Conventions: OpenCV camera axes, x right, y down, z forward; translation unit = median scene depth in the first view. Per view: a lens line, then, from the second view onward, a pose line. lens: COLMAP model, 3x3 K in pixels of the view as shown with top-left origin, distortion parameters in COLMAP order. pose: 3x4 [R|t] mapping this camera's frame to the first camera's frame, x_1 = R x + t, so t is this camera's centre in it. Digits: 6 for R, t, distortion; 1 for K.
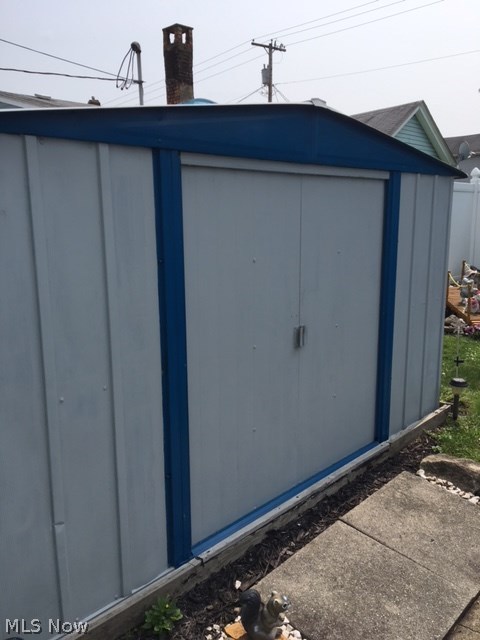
lens RADIAL K [[541.7, 0, 241.5], [0, 541.7, 322.5], [0, 0, 1]] dist [0.063146, -0.067622]
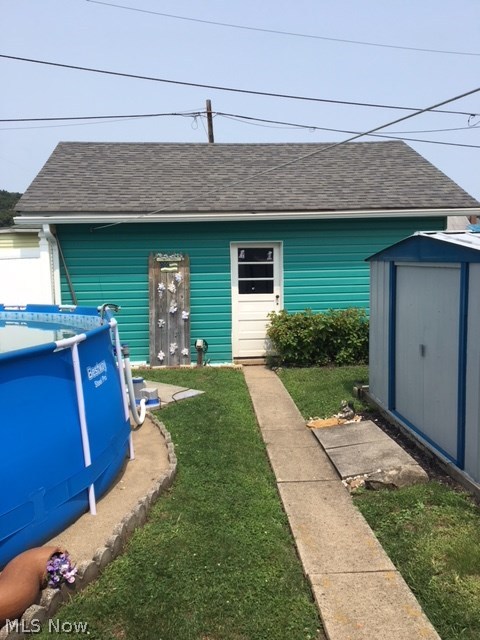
lens RADIAL K [[541.7, 0, 241.6], [0, 541.7, 315.8], [0, 0, 1]] dist [0.063146, -0.067622]
pose [[-0.680609, 0.099864, -0.725809, 1.695121], [-0.113514, 0.964330, 0.239127, -0.420192], [0.723800, 0.245142, -0.644995, 1.549857]]
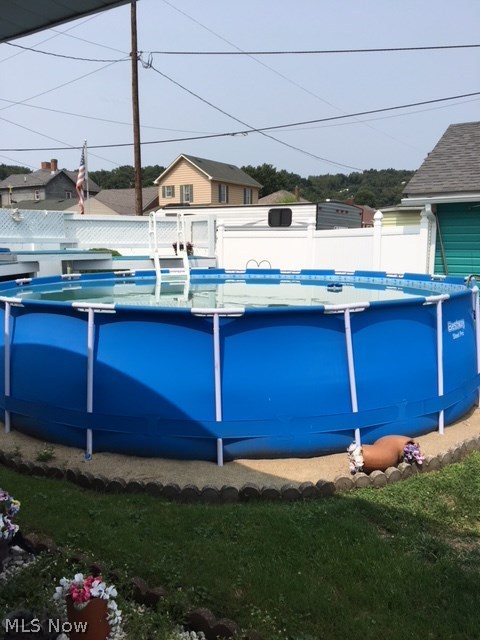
lens RADIAL K [[541.7, 0, 242.7], [0, 541.7, 322.5], [0, 0, 1]] dist [0.063146, -0.067622]
pose [[-0.986849, 0.033625, -0.158109, 1.895597], [-0.021770, 0.941568, 0.336118, -0.487871], [0.160172, 0.335140, -0.928454, 1.923420]]
